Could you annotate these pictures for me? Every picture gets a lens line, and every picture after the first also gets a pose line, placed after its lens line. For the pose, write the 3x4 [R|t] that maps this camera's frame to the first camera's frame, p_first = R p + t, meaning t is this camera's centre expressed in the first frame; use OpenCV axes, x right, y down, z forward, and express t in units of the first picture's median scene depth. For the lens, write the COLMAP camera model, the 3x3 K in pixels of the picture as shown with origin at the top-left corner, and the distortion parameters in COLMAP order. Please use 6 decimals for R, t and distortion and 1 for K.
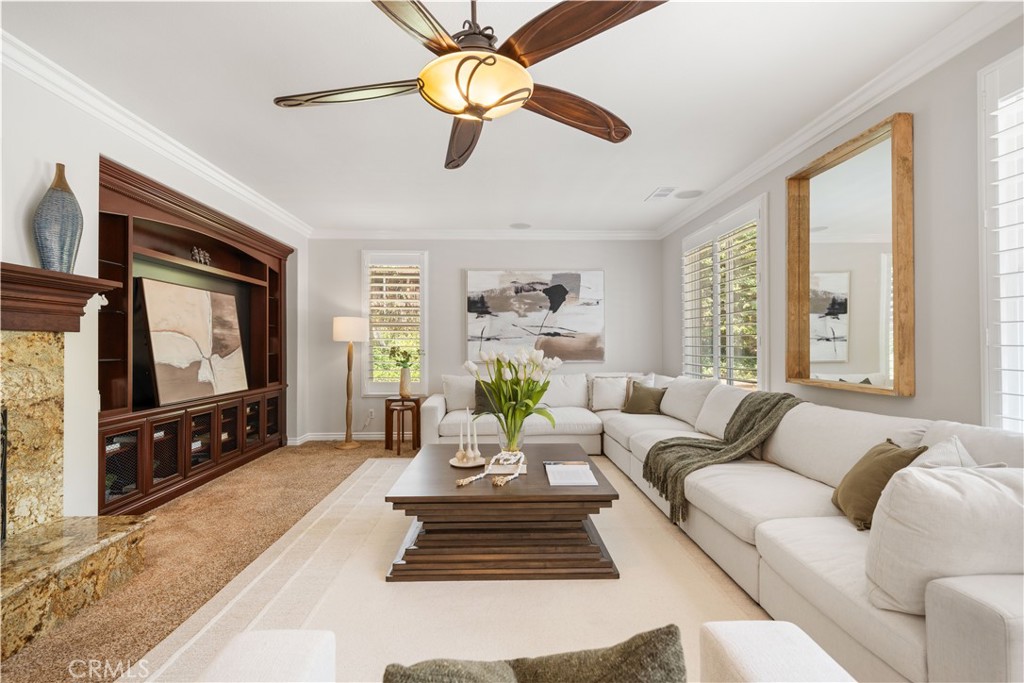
lens RADIAL K [[448.1, 0, 512.0], [0, 448.1, 341.5], [0, 0, 1]] dist [-0.000904, -0.000149]
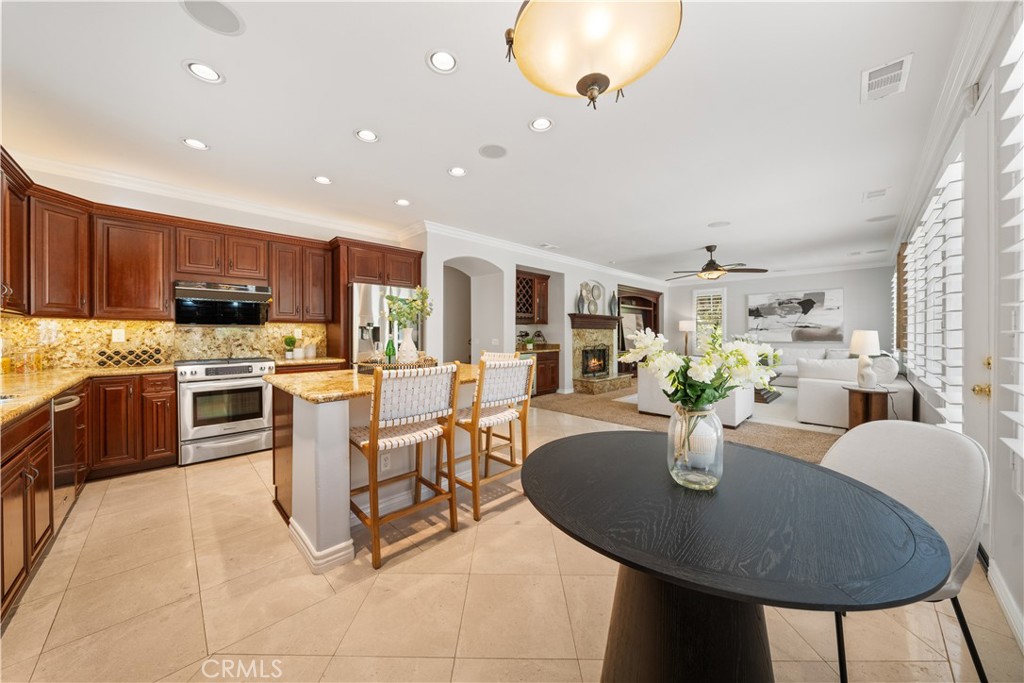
lens RADIAL K [[346.7, 0, 507.9], [0, 346.7, 337.2], [0, 0, 1]] dist [-0.008773, -0.000019]
pose [[0.669900, 0.009568, -0.742389, 0.373363], [0.004199, 0.999852, 0.016675, -0.002294], [0.742439, -0.014288, 0.669761, -0.950030]]
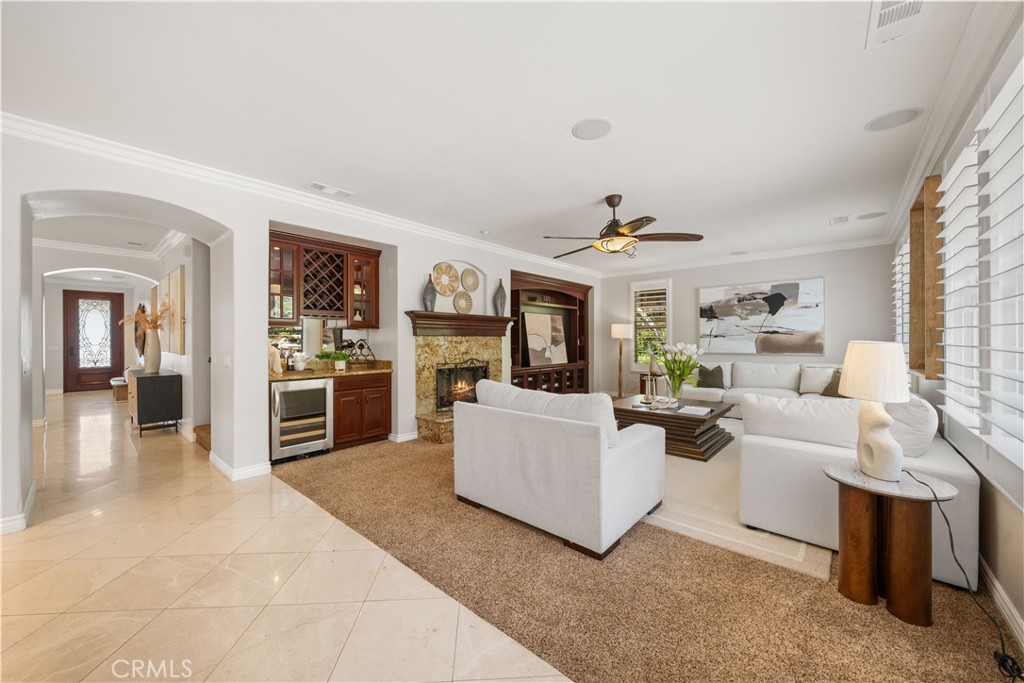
lens RADIAL K [[377.2, 0, 508.4], [0, 377.2, 342.5], [0, 0, 1]] dist [-0.002997, -0.000280]
pose [[0.724897, 0.006330, -0.688828, 0.332233], [0.005310, 0.999877, 0.014778, -0.008054], [0.688836, -0.014370, 0.724774, -0.345413]]
